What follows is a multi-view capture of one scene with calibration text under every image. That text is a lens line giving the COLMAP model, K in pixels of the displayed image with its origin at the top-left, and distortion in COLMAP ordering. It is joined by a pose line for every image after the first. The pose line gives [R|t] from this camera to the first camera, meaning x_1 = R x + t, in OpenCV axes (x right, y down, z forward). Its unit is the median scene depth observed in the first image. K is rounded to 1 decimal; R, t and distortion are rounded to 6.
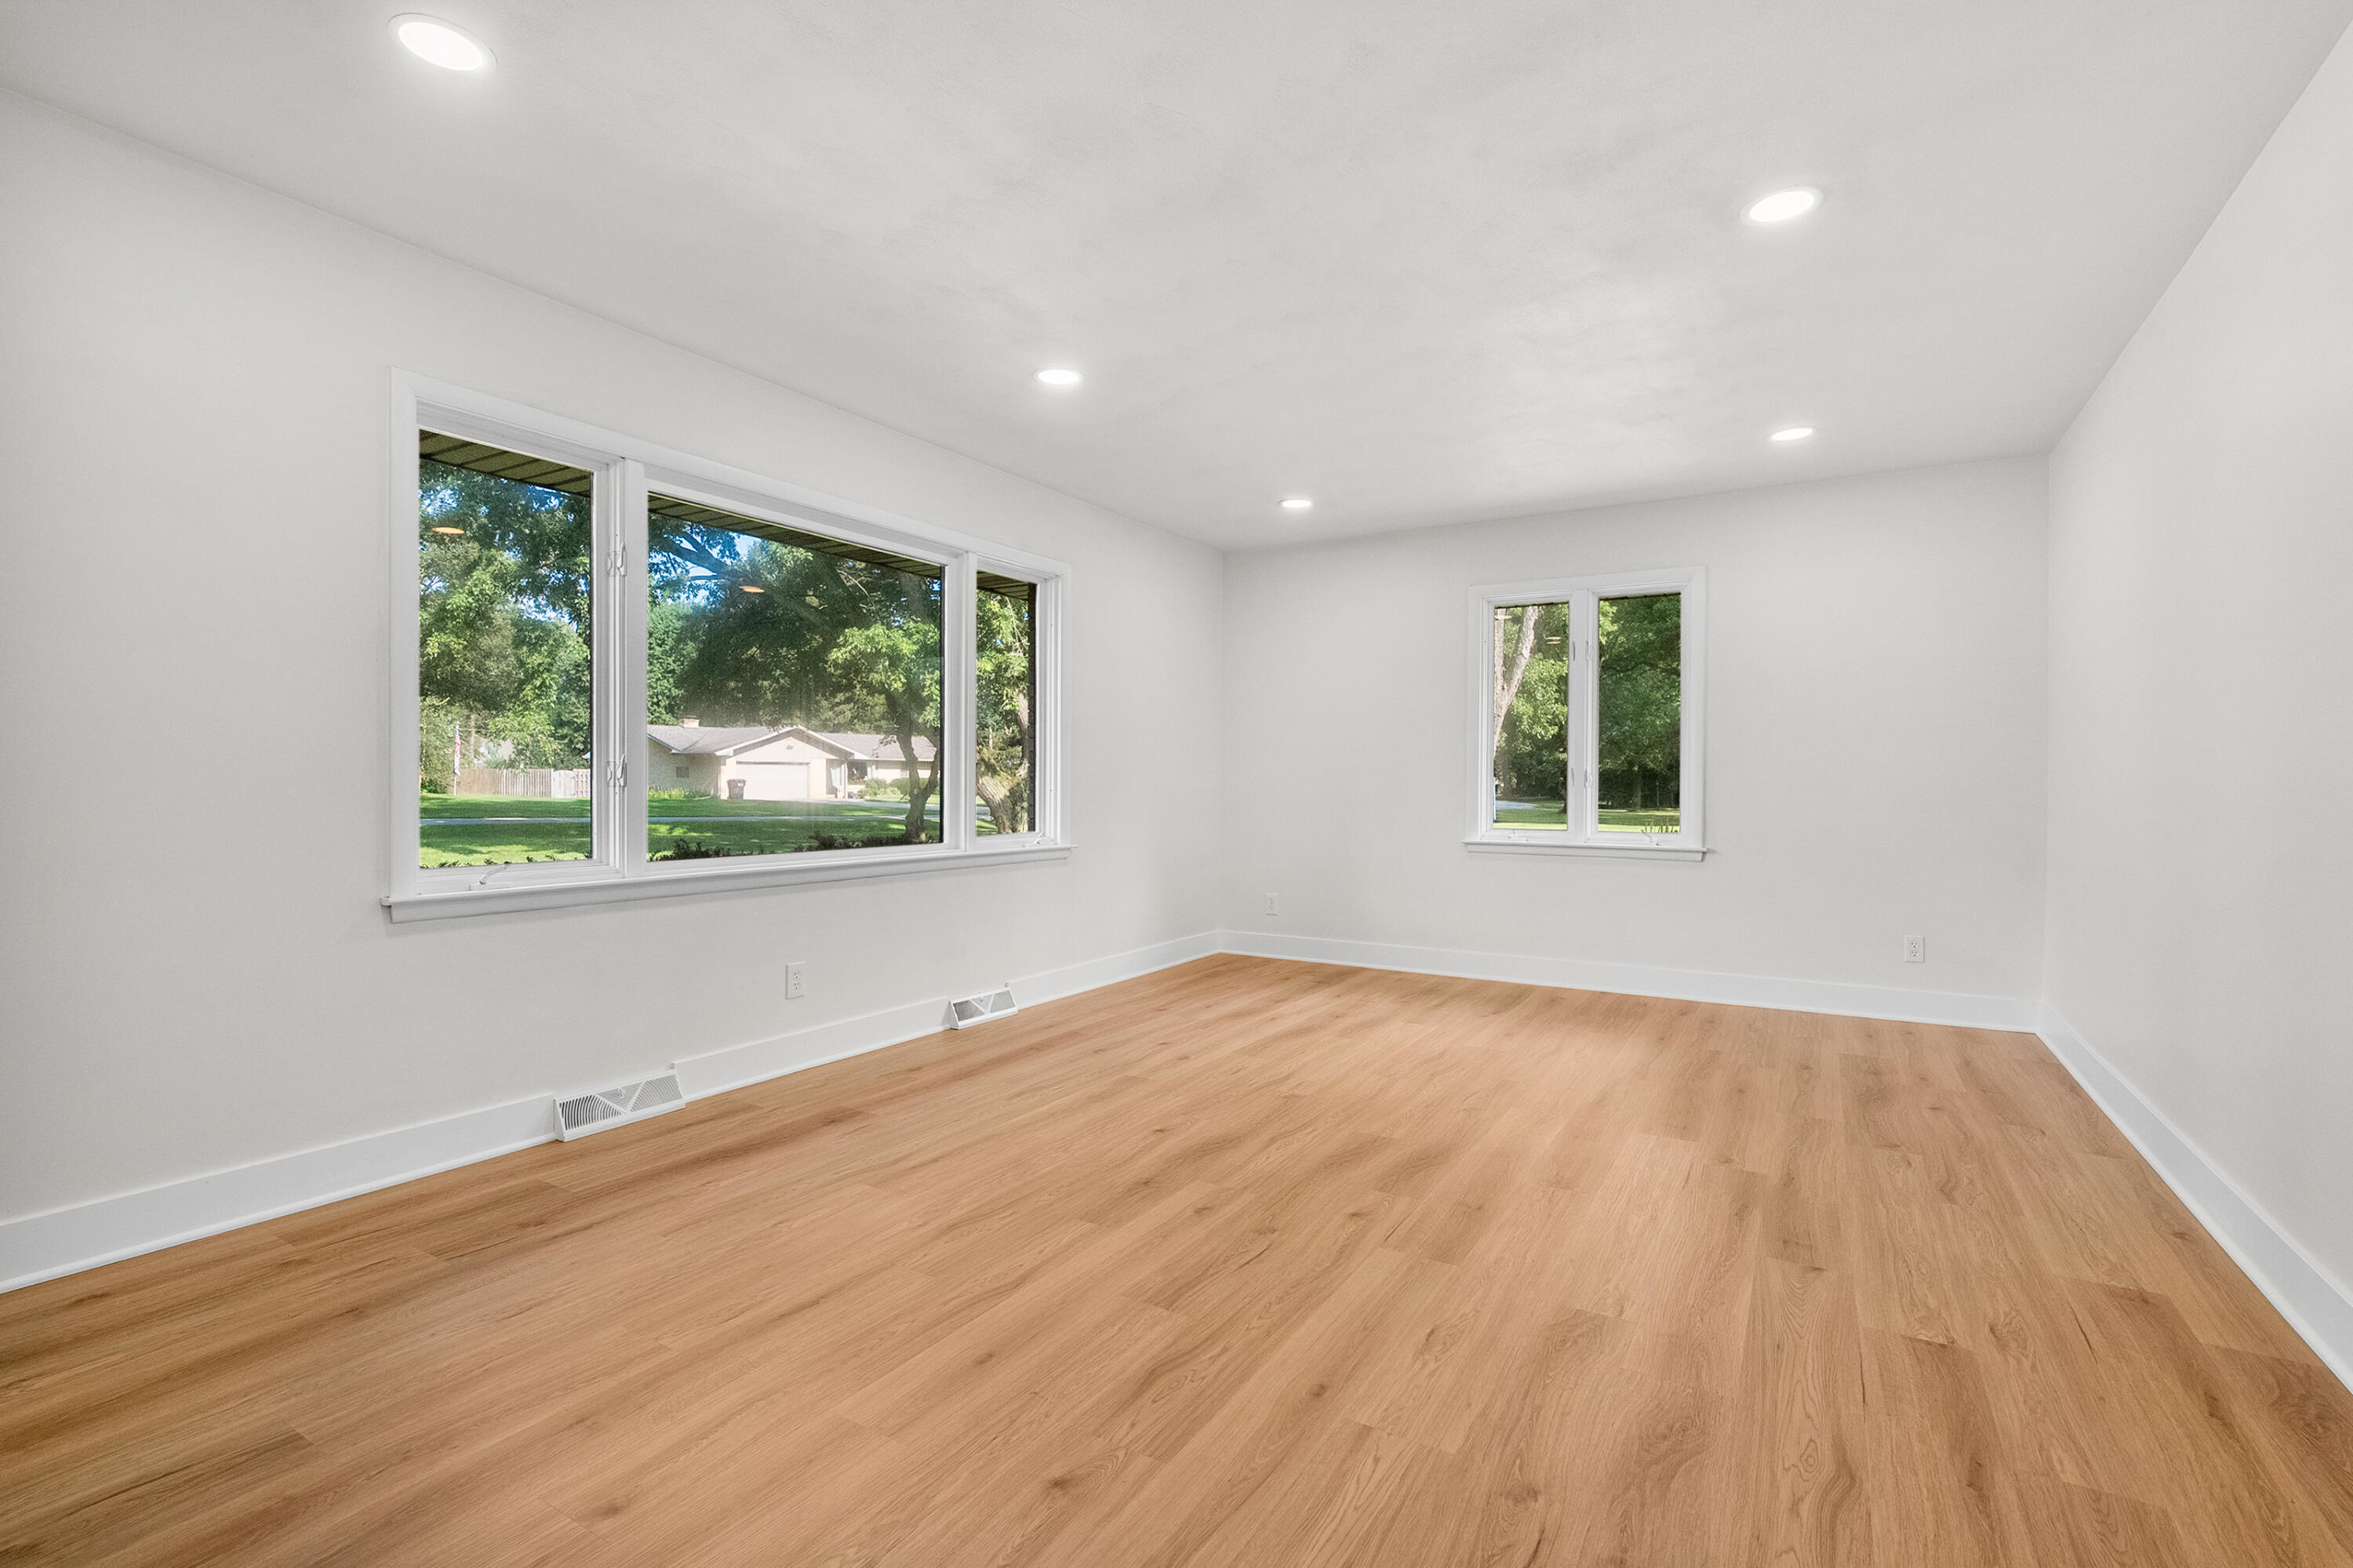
lens RADIAL K [[1083.3, 0, 1168.1], [0, 1083.3, 785.3], [0, 0, 1]] dist [-0.002183, 0.001299]
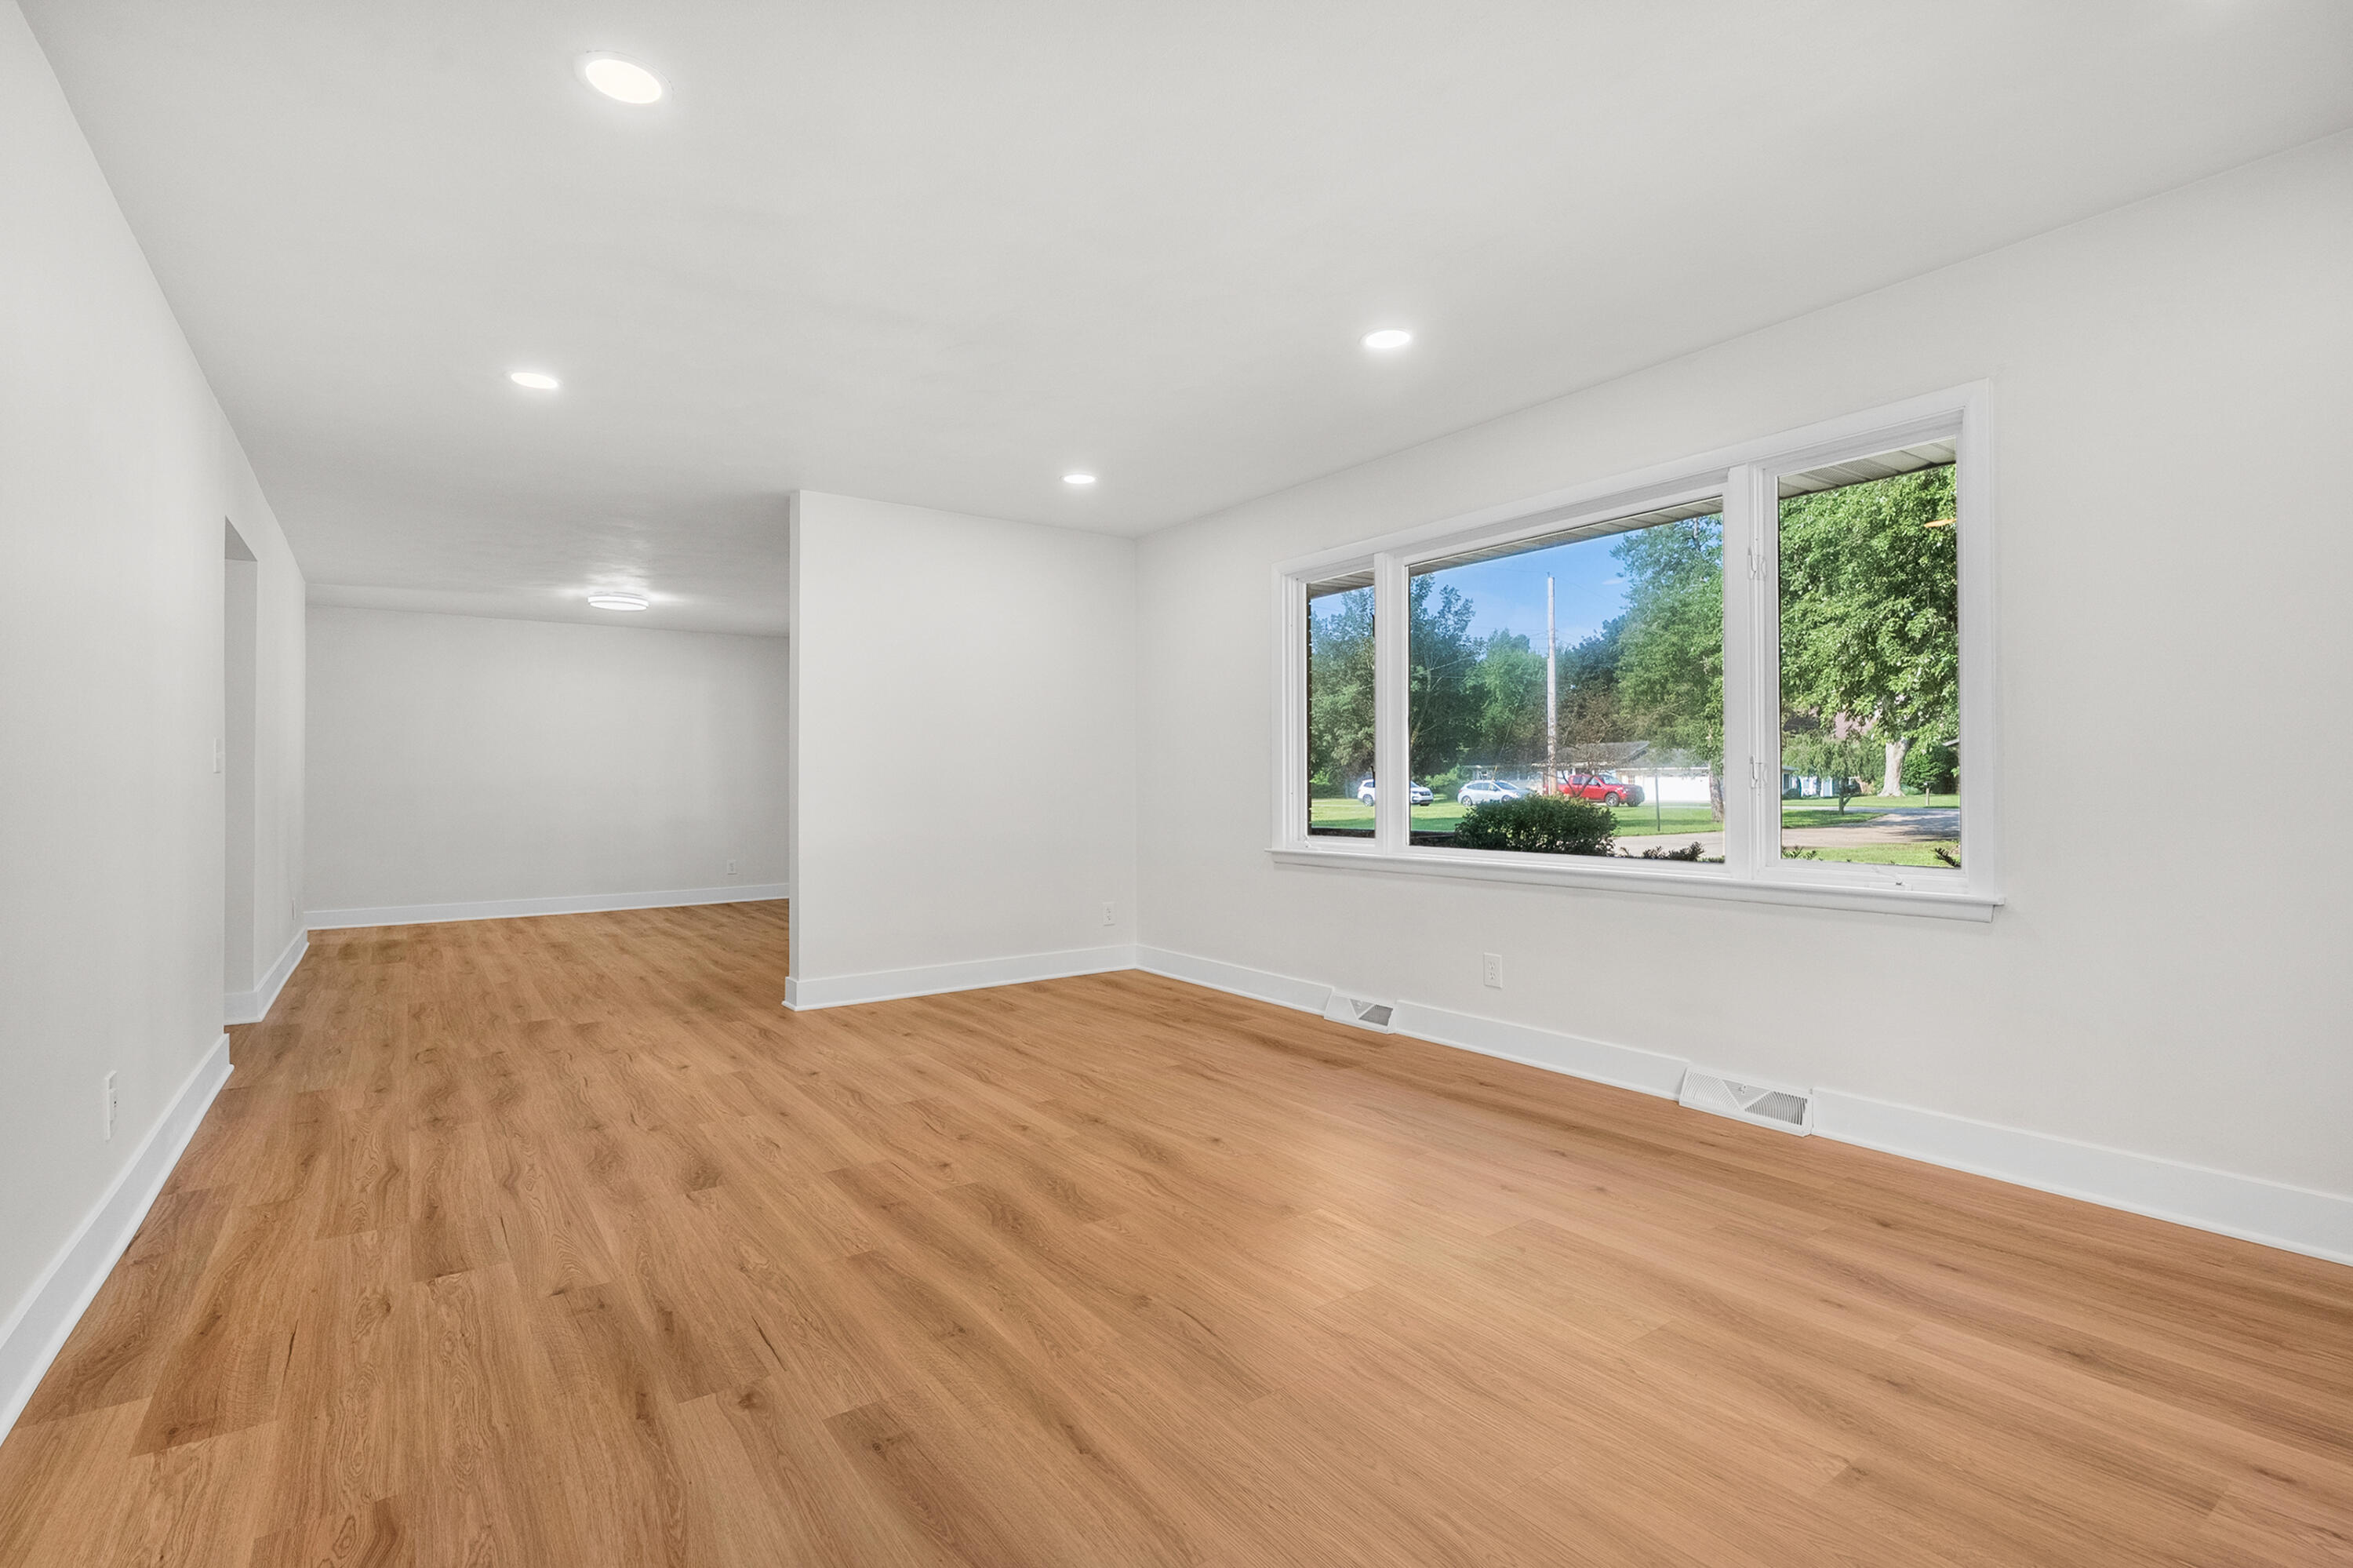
lens RADIAL K [[1083.3, 0, 1168.0], [0, 1083.3, 785.6], [0, 0, 1]] dist [-0.002183, 0.001299]
pose [[-0.403644, -0.003698, -0.914909, 1.246970], [0.002744, 0.999982, -0.005253, 0.003451], [0.914912, -0.004630, -0.403627, 1.861245]]
